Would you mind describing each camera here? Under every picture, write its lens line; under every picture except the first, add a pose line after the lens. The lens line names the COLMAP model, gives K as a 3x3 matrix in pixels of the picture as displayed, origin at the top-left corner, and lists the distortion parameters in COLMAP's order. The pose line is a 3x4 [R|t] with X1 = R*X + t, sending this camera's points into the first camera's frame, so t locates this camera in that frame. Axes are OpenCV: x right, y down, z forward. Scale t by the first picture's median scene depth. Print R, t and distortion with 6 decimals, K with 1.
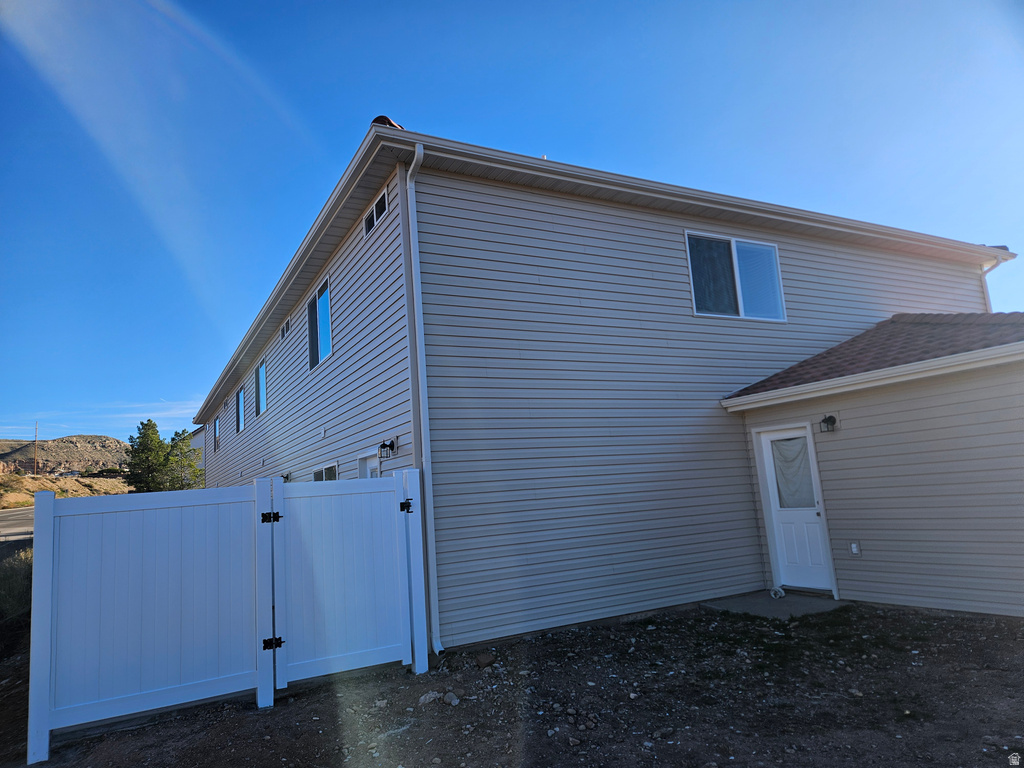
lens RADIAL K [[672.7, 0, 509.4], [0, 672.7, 387.0], [0, 0, 1]] dist [0.073349, -0.062488]
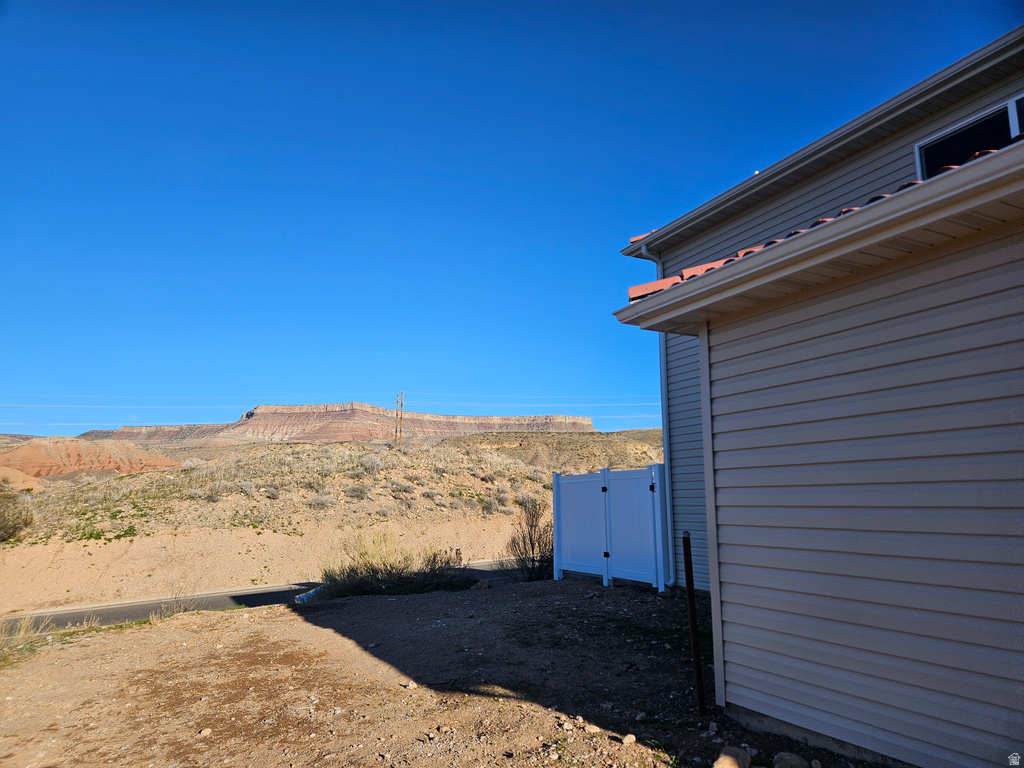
lens RADIAL K [[672.7, 0, 509.4], [0, 672.7, 387.0], [0, 0, 1]] dist [0.073349, -0.062488]
pose [[-0.020746, -0.101628, -0.994606, 1.460385], [0.164004, 0.980998, -0.103659, 0.058246], [0.986242, -0.165270, -0.003684, 0.741112]]
